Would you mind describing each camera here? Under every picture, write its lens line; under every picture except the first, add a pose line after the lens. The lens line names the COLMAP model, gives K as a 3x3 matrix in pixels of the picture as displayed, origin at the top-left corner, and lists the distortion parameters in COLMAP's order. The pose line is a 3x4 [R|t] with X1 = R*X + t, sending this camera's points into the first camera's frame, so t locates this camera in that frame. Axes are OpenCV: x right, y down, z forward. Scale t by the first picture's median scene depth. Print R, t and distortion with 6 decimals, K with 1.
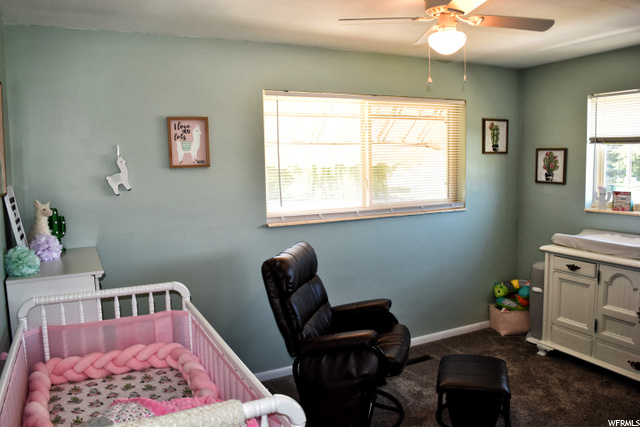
lens RADIAL K [[501.2, 0, 320.2], [0, 501.2, 213.5], [0, 0, 1]] dist [-0.096872, 0.014965]
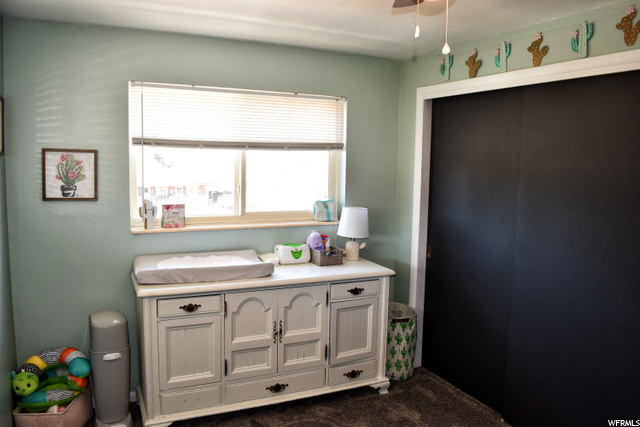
lens RADIAL K [[501.2, 0, 319.8], [0, 501.2, 212.3], [0, 0, 1]] dist [-0.096872, 0.014965]
pose [[0.018821, -0.078976, 0.996699, -0.224575], [0.086345, 0.993279, 0.077074, -0.074471], [-0.996087, 0.084610, 0.025513, 0.705514]]
